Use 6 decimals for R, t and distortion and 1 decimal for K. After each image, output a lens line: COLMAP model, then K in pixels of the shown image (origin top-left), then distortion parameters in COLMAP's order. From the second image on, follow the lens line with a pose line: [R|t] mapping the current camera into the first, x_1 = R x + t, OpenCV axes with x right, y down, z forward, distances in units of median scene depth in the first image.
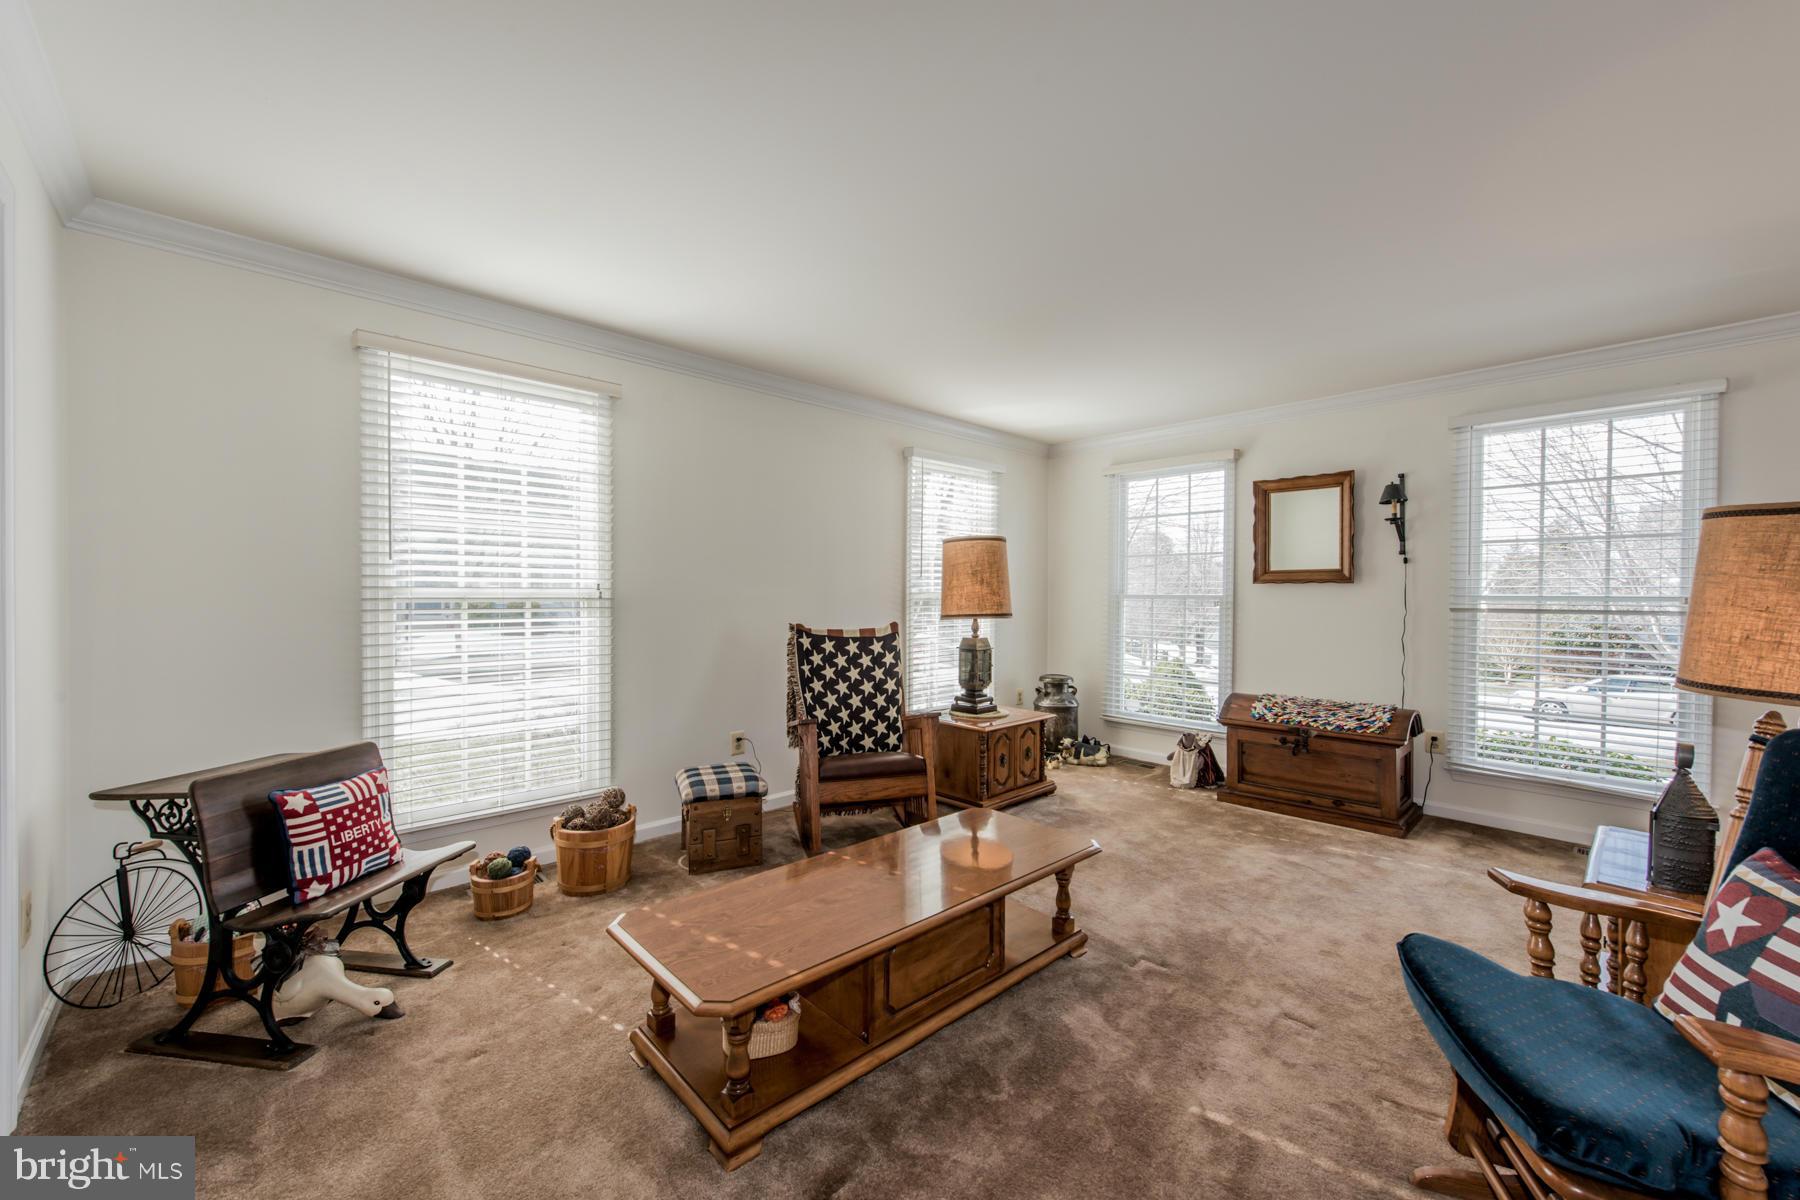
lens RADIAL K [[707.8, 0, 898.8], [0, 707.8, 603.7], [0, 0, 1]] dist [0.016680, -0.003027]
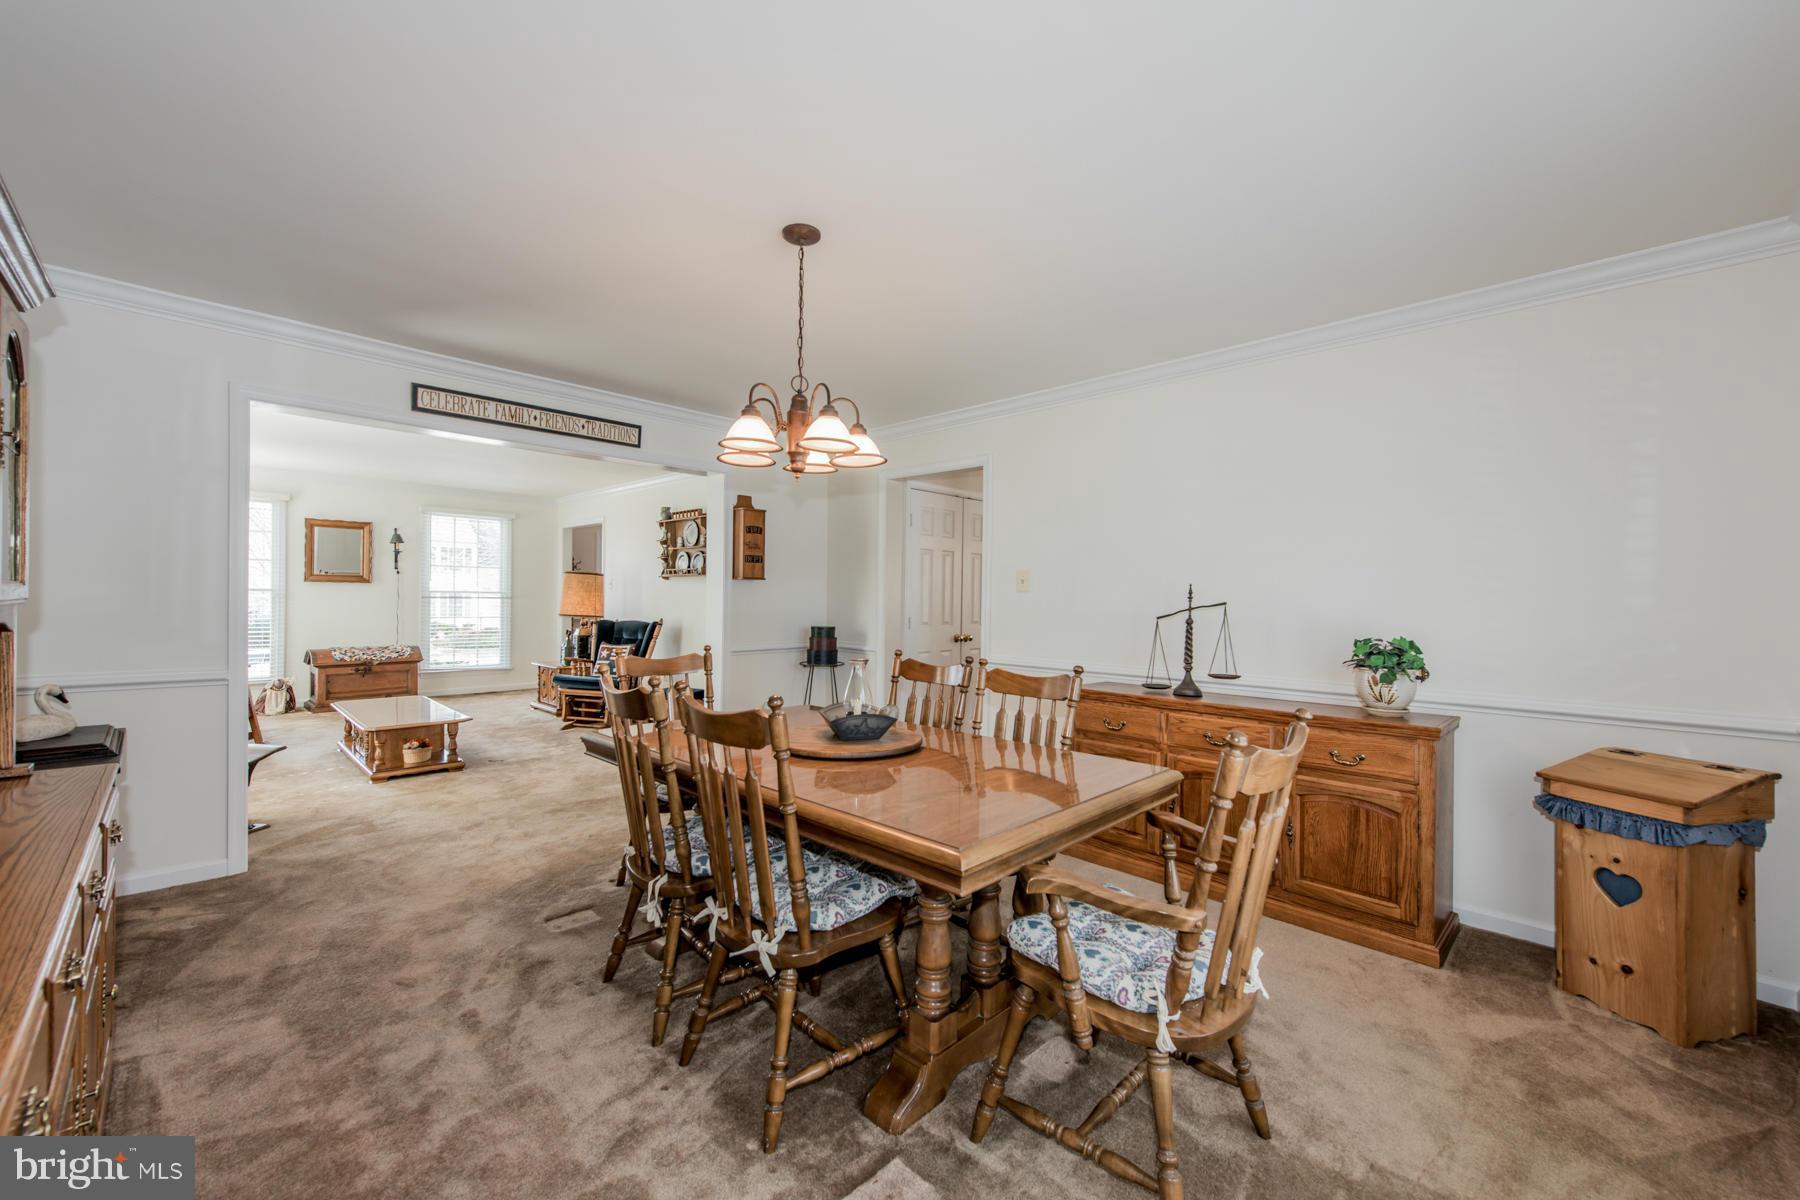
lens RADIAL K [[707.8, 0, 896.8], [0, 707.8, 599.4], [0, 0, 1]] dist [0.016680, -0.003027]
pose [[-0.032121, -0.005427, 0.999469, -1.286250], [0.009483, 0.999939, 0.005734, 0.015415], [-0.999439, 0.009663, -0.032068, -0.308371]]
